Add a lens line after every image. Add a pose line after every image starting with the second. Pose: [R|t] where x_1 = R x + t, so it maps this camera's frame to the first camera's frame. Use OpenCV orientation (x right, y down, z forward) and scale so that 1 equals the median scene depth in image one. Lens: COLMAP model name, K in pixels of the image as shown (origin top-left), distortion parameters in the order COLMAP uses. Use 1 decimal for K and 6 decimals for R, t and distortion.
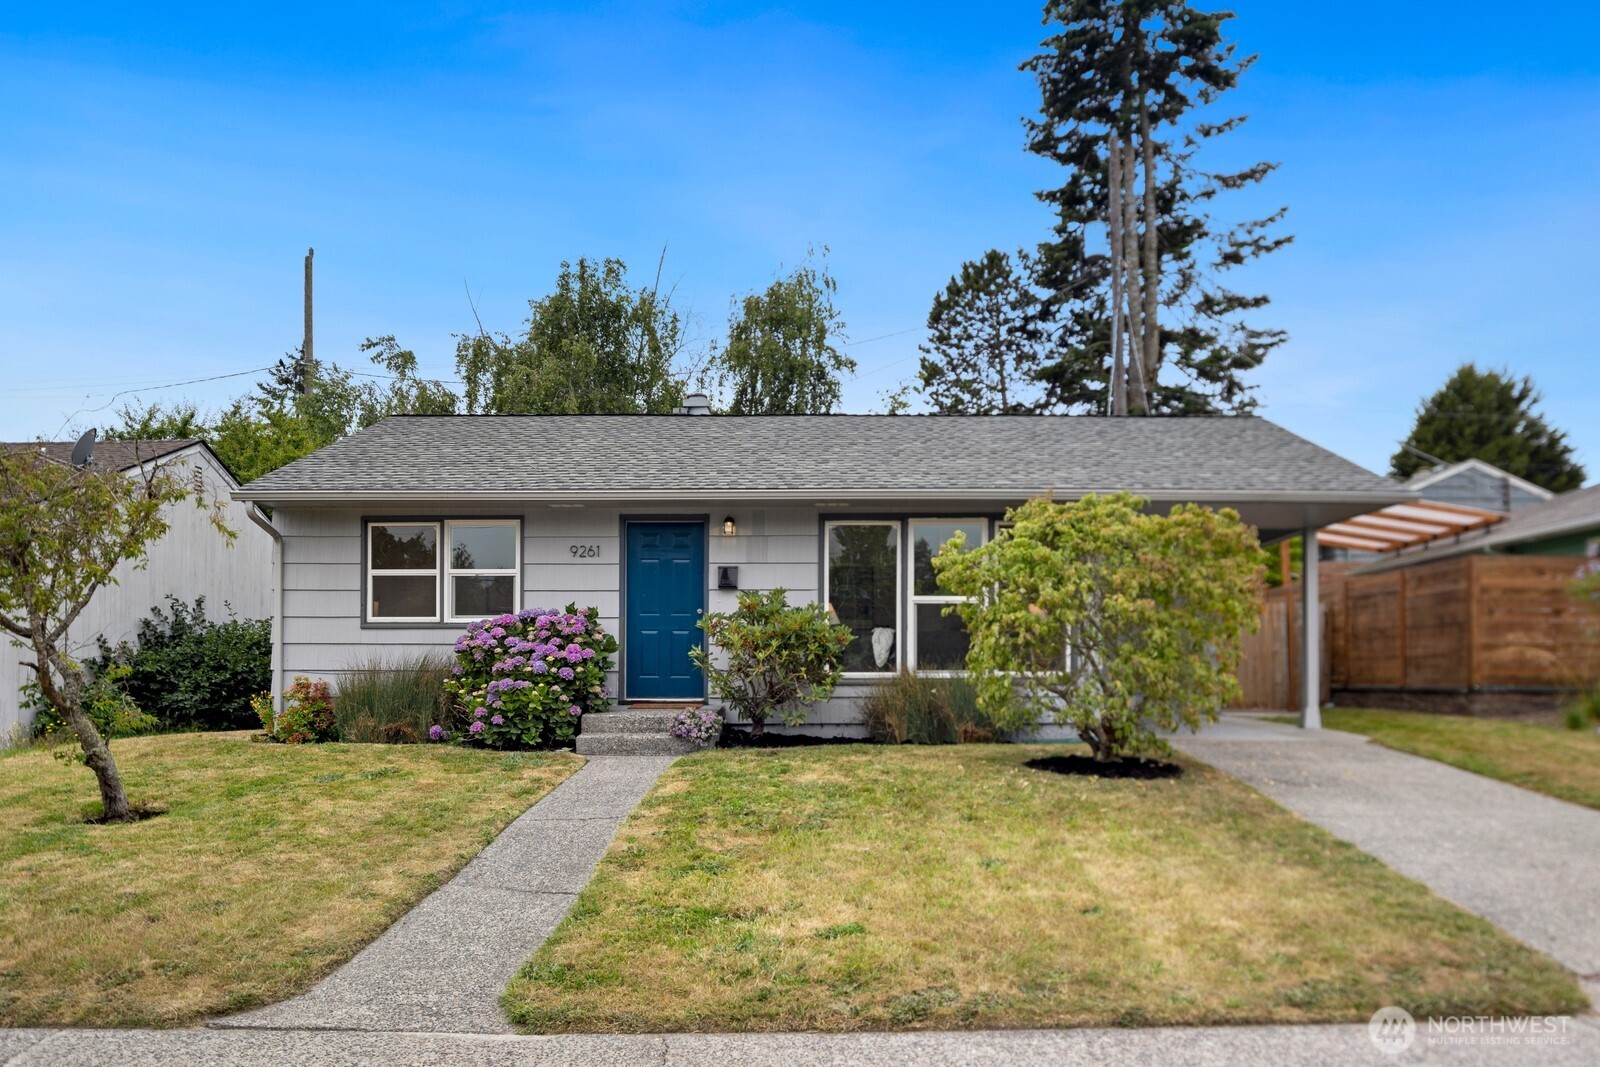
lens RADIAL K [[1152.6, 0, 800.0], [0, 1152.6, 533.5], [0, 0, 1]] dist [-0.033729, 0.002885]
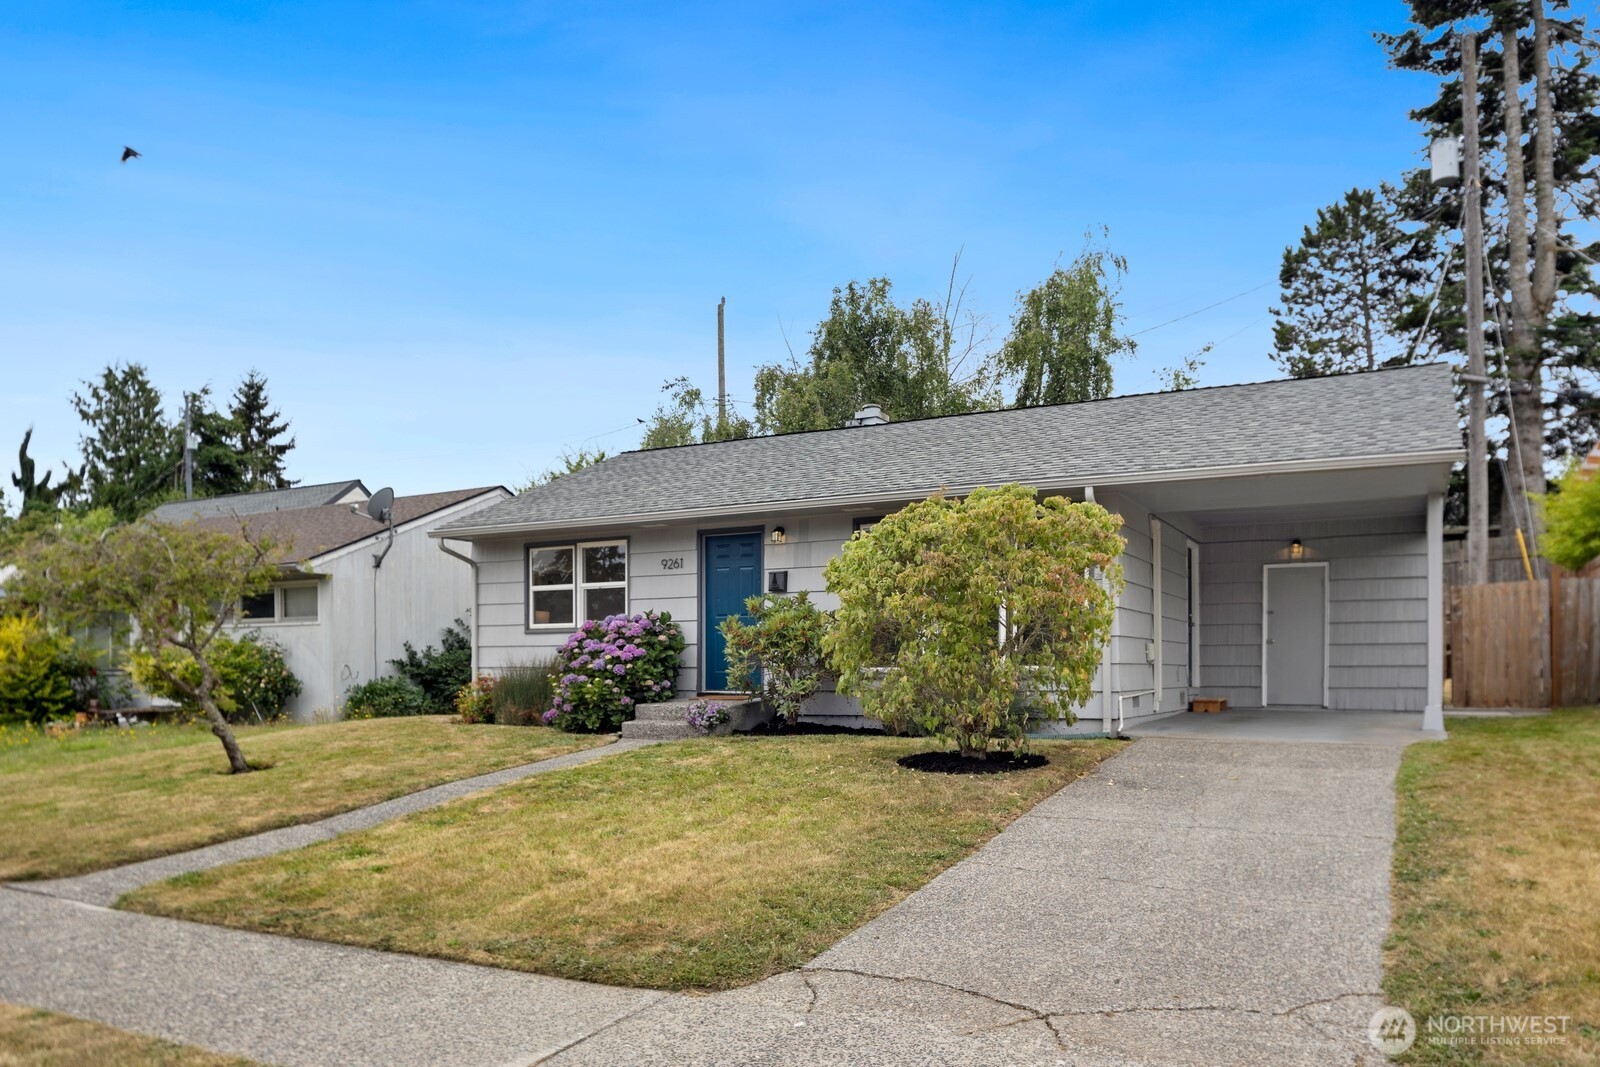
lens RADIAL K [[1152.6, 0, 800.0], [0, 1152.6, 533.5], [0, 0, 1]] dist [-0.033729, 0.002885]
pose [[0.883981, -0.057167, -0.464014, 0.462565], [0.060263, 0.998149, -0.008167, 0.002326], [0.463622, -0.020743, 0.885790, 0.033880]]
